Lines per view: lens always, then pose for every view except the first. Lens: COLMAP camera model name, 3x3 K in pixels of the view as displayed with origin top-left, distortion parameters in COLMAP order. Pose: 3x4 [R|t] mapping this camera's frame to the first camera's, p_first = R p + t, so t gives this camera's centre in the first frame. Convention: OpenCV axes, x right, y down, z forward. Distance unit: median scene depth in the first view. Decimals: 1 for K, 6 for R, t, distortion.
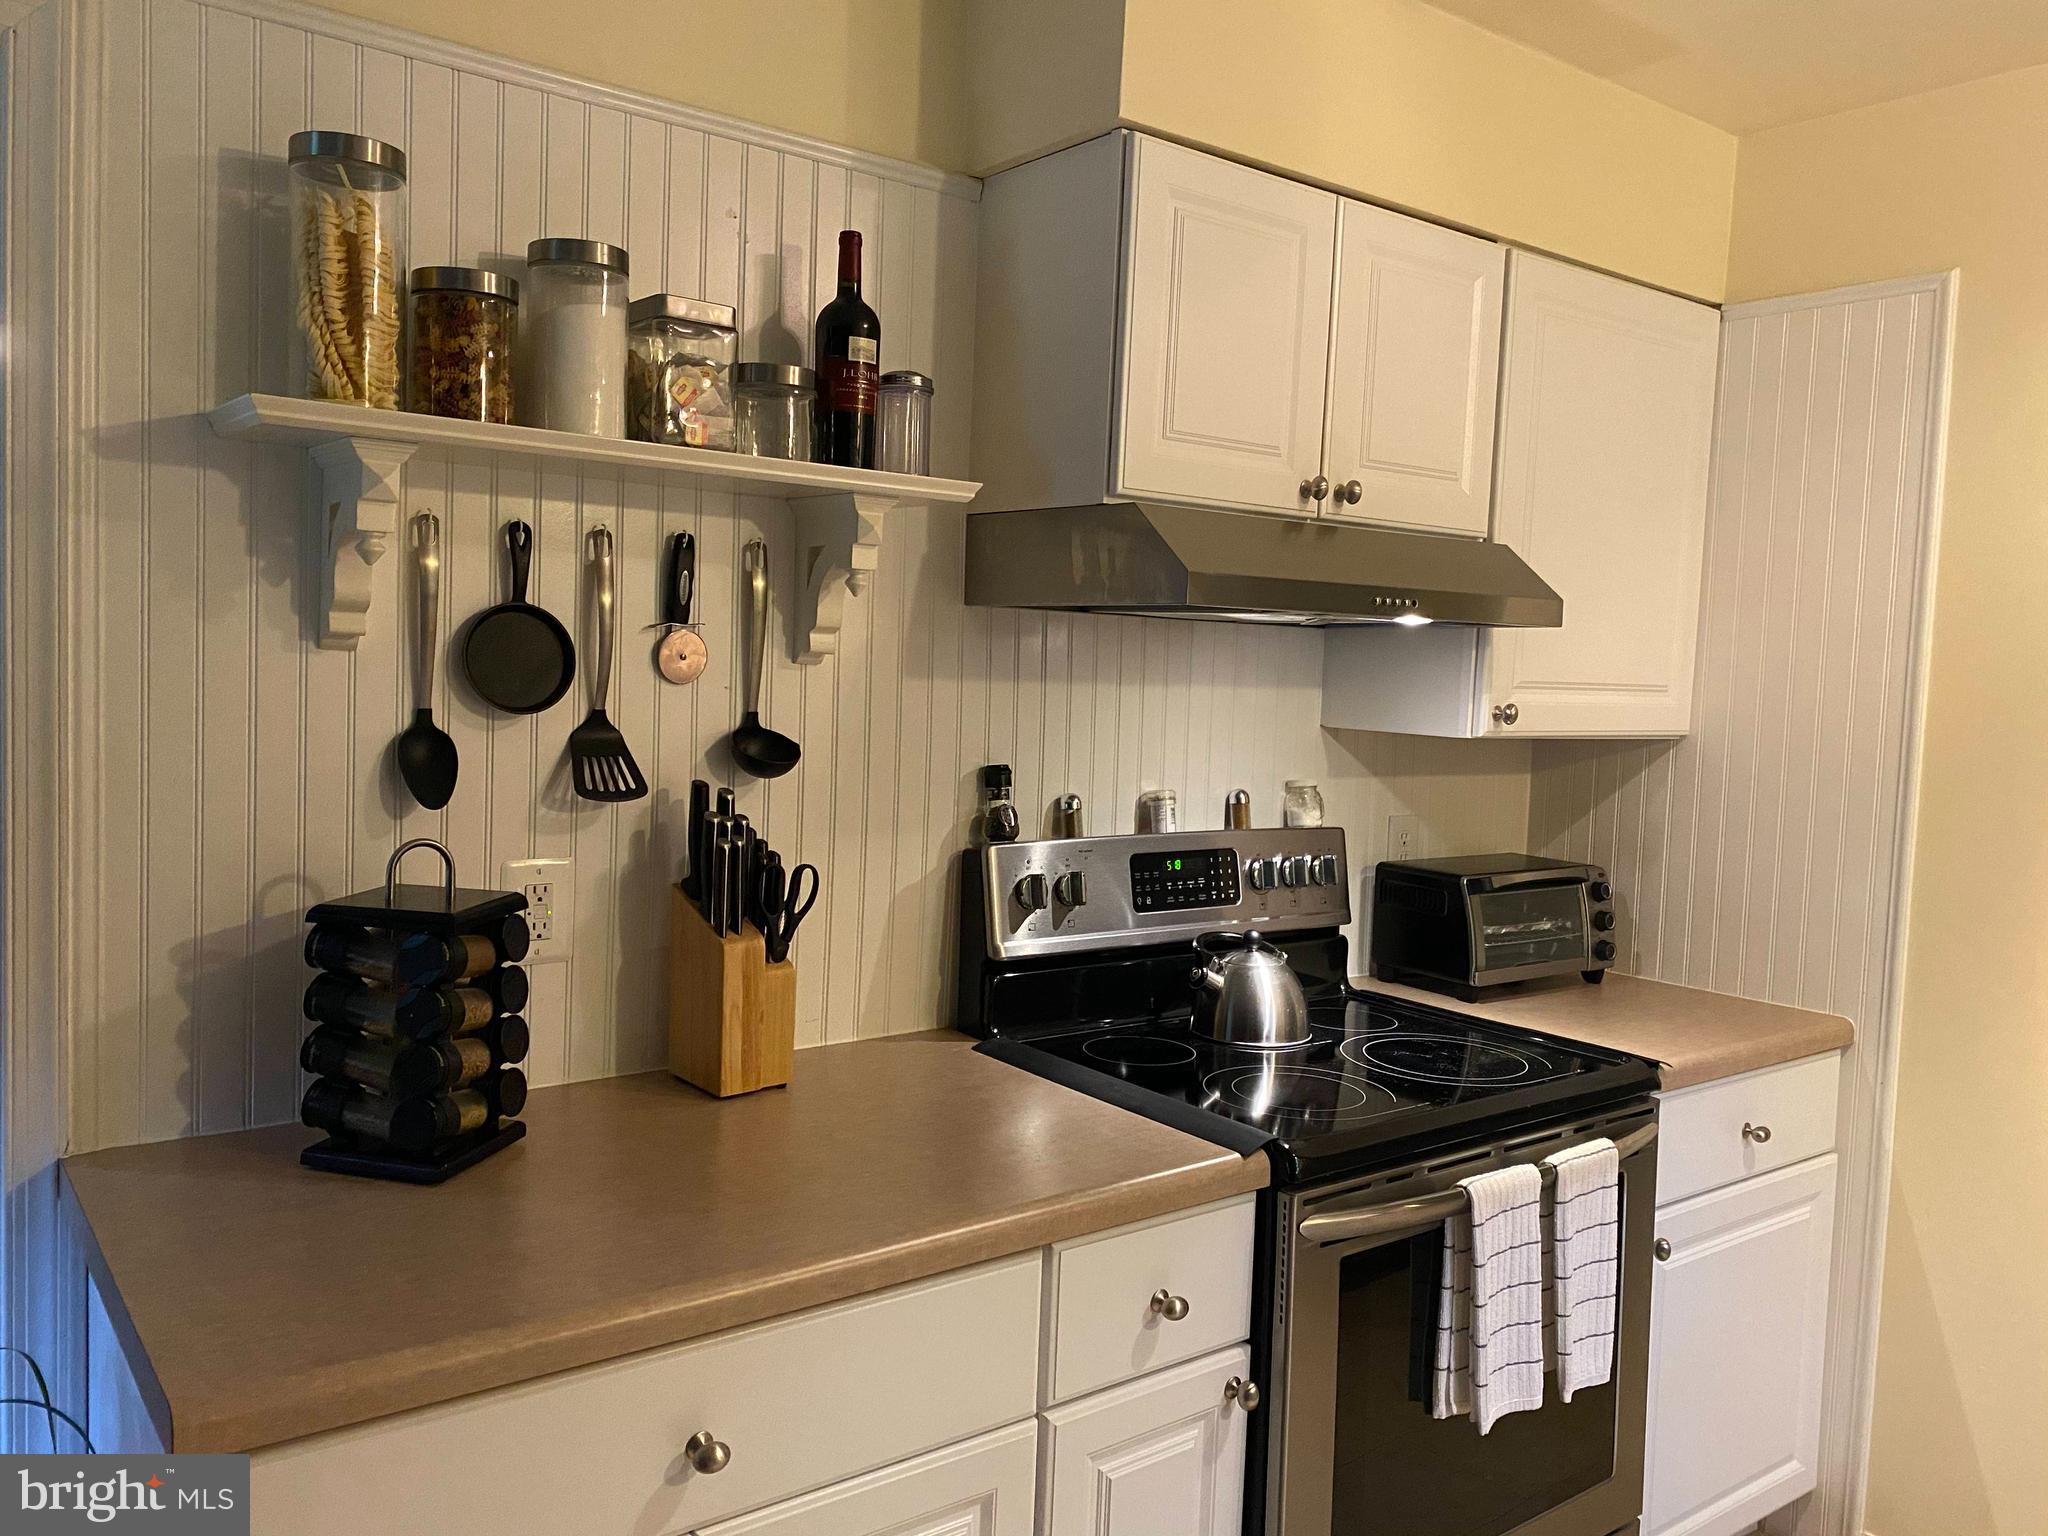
lens RADIAL K [[1559.6, 0, 1022.7], [0, 1559.6, 761.1], [0, 0, 1]] dist [0.051198, -0.061506]
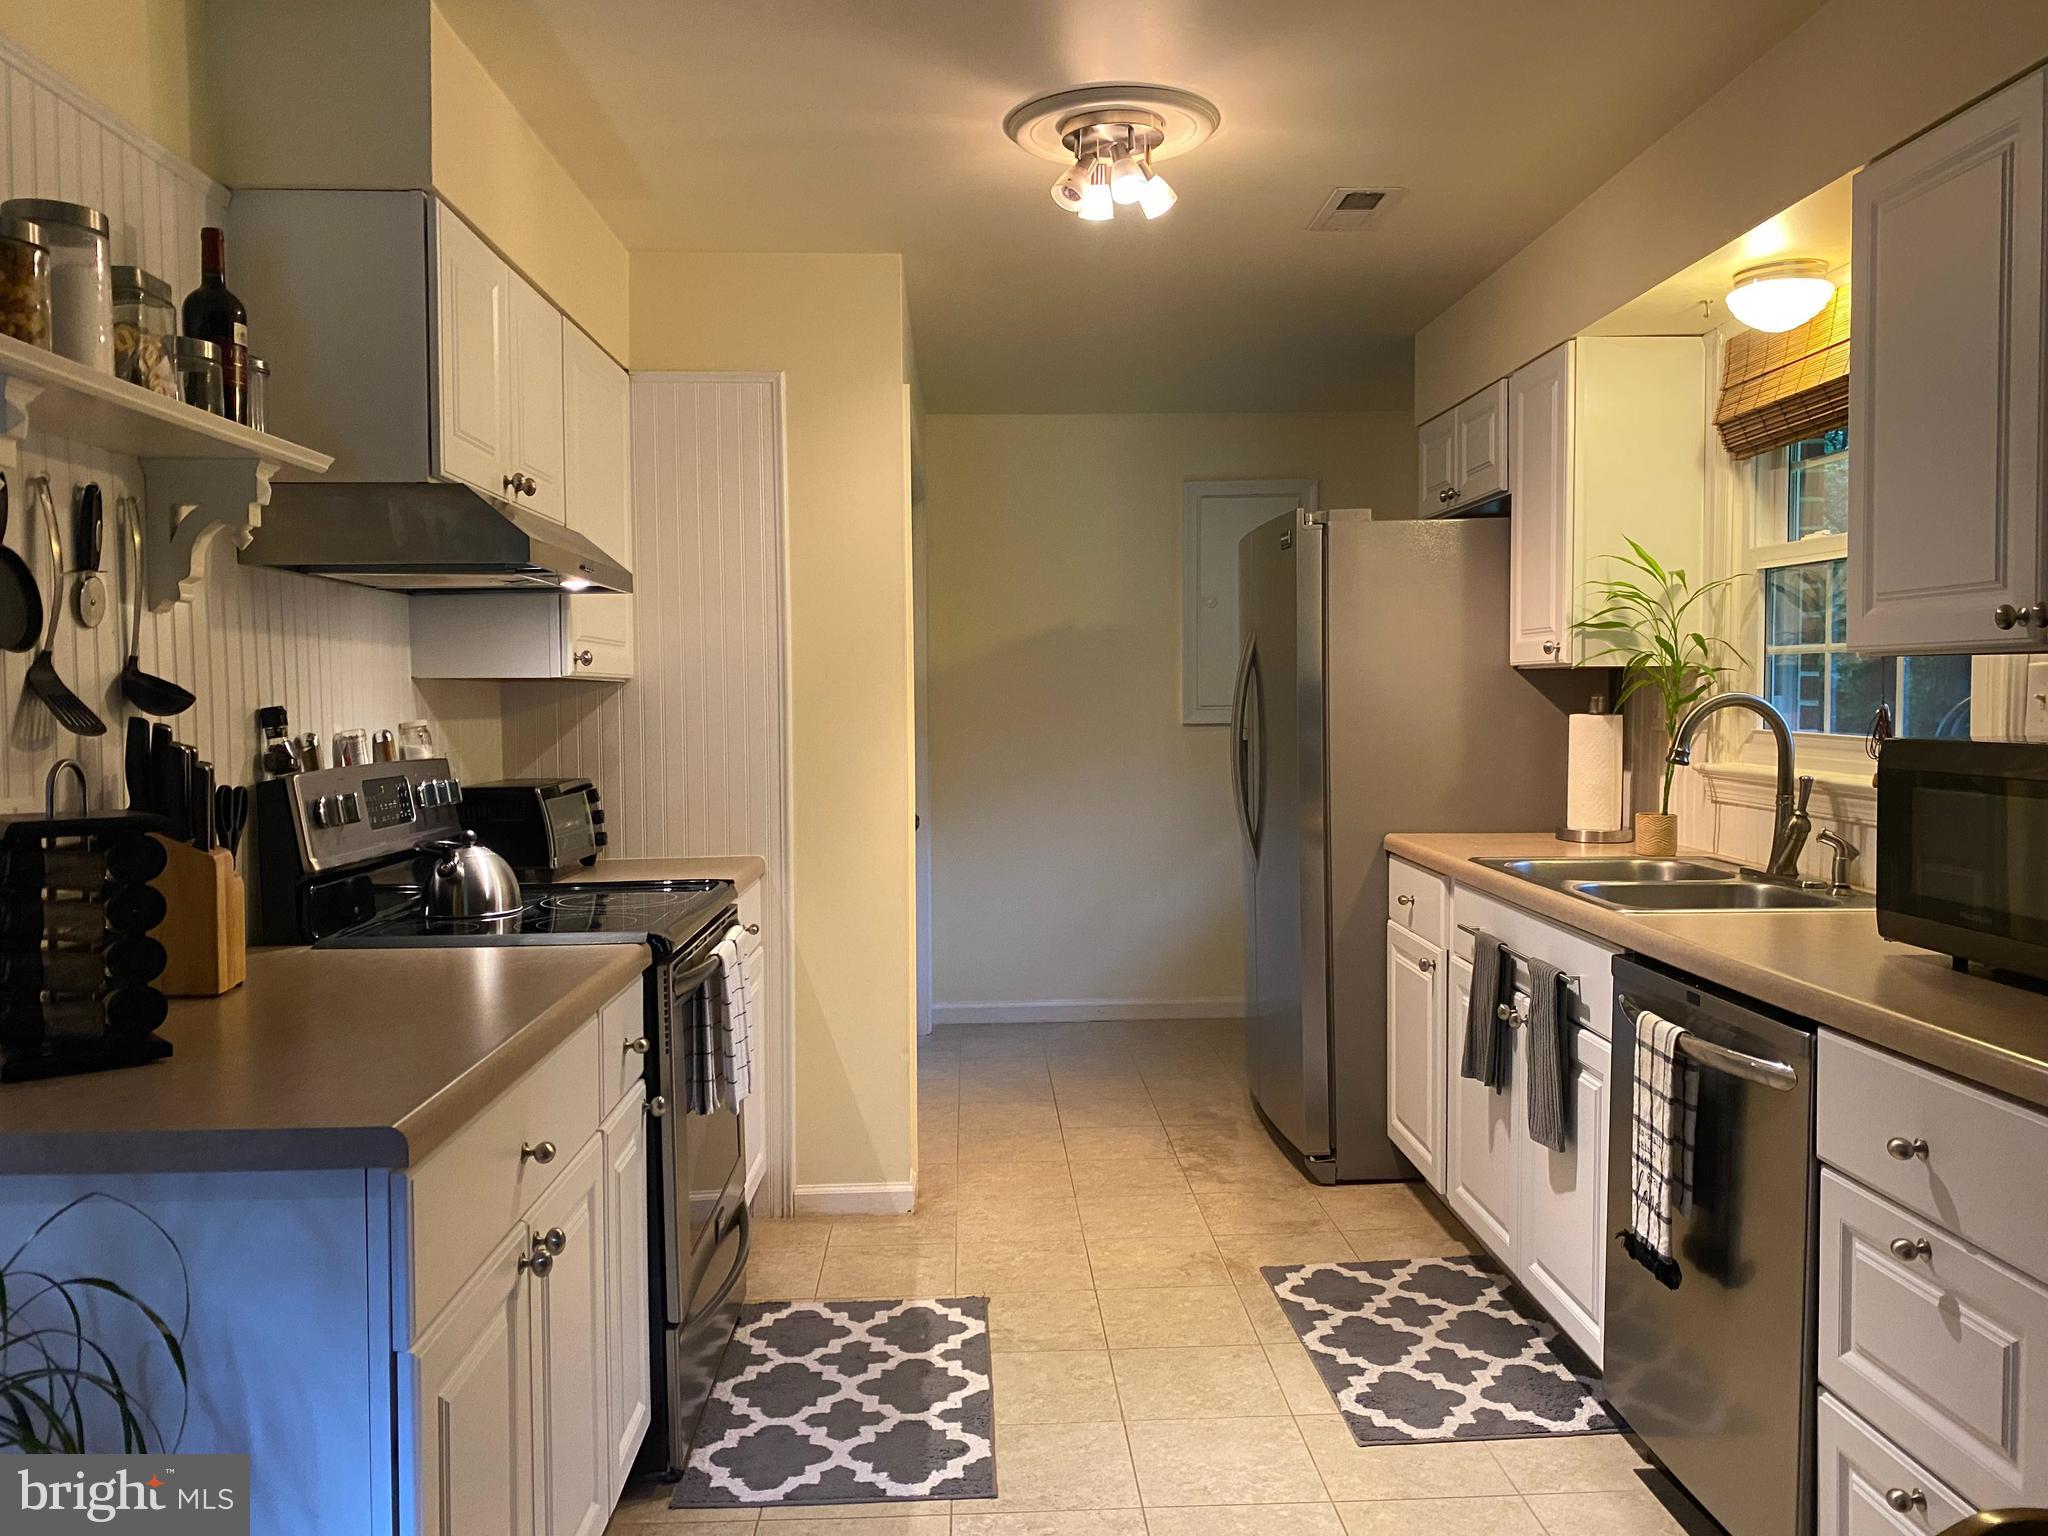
lens RADIAL K [[1559.6, 0, 1023.8], [0, 1559.6, 770.0], [0, 0, 1]] dist [0.051198, -0.061506]
pose [[0.576845, -0.084040, 0.812519, -0.643867], [0.091612, 0.995074, 0.037883, 0.055628], [-0.811700, 0.052584, 0.581702, -0.104882]]
